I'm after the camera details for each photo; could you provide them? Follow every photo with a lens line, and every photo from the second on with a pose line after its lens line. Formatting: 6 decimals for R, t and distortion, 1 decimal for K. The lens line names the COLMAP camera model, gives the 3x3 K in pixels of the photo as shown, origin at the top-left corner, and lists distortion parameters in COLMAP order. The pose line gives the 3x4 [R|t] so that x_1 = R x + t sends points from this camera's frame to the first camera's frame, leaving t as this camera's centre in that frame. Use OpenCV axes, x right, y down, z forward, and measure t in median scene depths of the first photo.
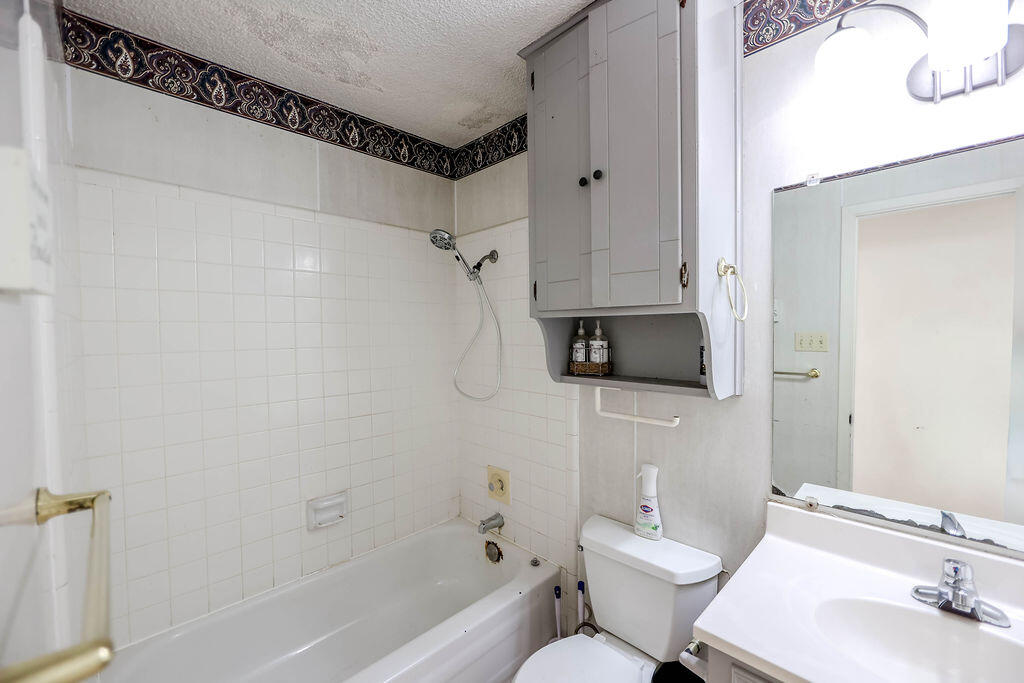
lens RADIAL K [[406.5, 0, 511.4], [0, 406.5, 342.3], [0, 0, 1]] dist [-0.015386, 0.002422]
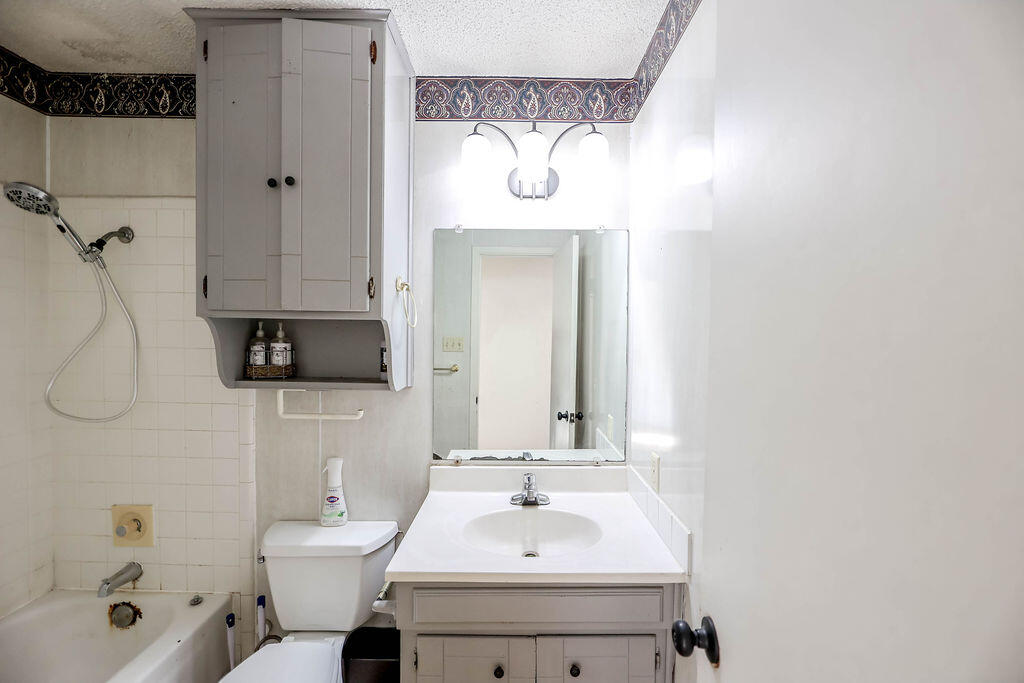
lens RADIAL K [[406.5, 0, 511.4], [0, 406.5, 342.3], [0, 0, 1]] dist [-0.015386, 0.002422]
pose [[0.701998, 0.004477, 0.712165, -0.098327], [0.000021, 0.999980, -0.006307, 0.000672], [-0.712179, 0.004442, 0.701984, -0.093257]]
